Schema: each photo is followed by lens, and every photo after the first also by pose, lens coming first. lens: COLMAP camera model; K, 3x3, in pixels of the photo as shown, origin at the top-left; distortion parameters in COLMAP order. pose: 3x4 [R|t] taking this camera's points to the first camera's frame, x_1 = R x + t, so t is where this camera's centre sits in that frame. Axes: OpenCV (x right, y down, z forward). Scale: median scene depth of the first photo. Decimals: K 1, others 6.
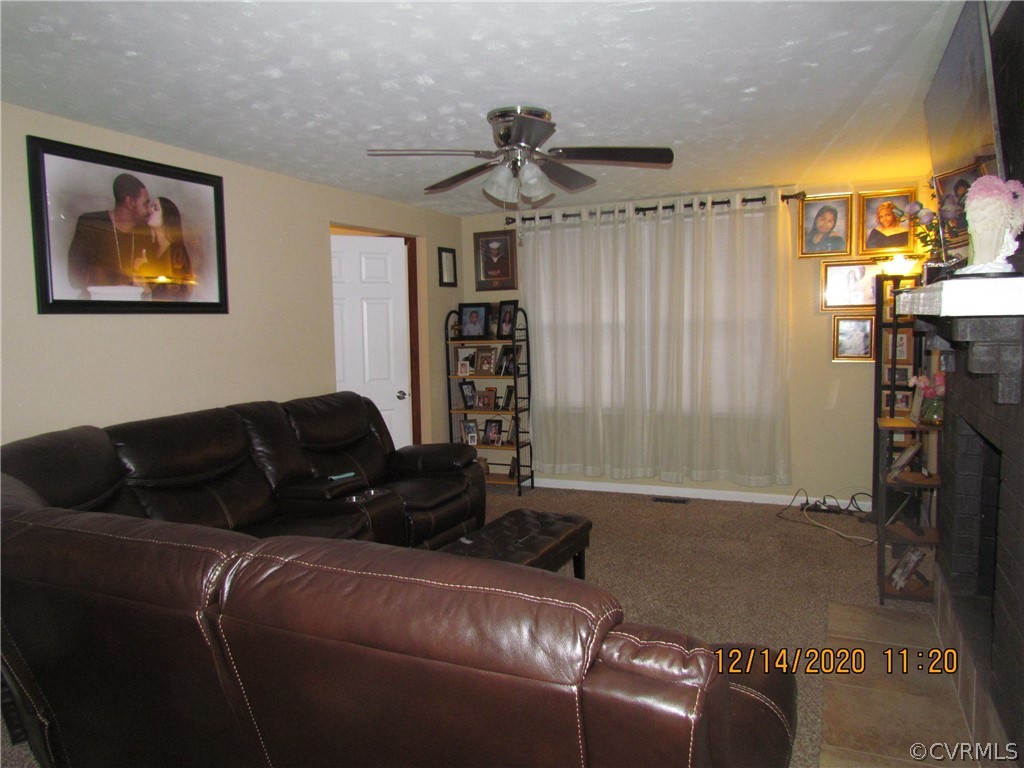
lens RADIAL K [[730.9, 0, 515.2], [0, 730.9, 382.4], [0, 0, 1]] dist [-0.014221, -0.003204]
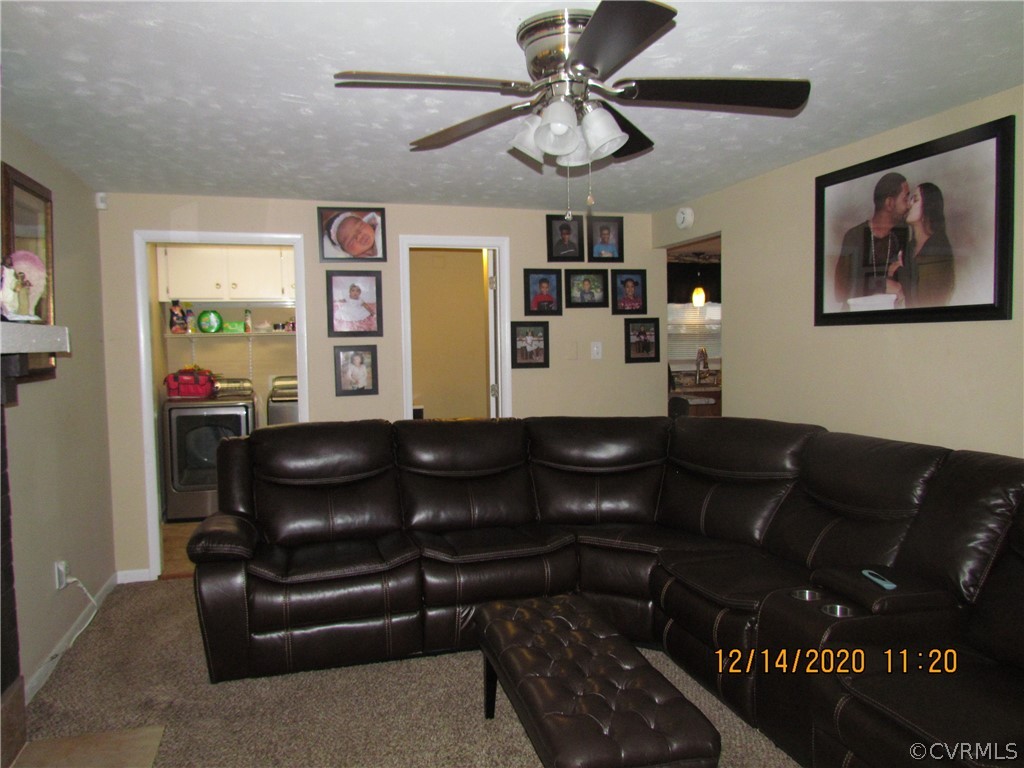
lens RADIAL K [[730.9, 0, 515.2], [0, 730.9, 382.4], [0, 0, 1]] dist [-0.014221, -0.003204]
pose [[-0.755992, 0.064931, -0.651353, 0.444924], [-0.030778, 0.990442, 0.134455, -0.130447], [0.653857, 0.121694, -0.746767, 1.394642]]
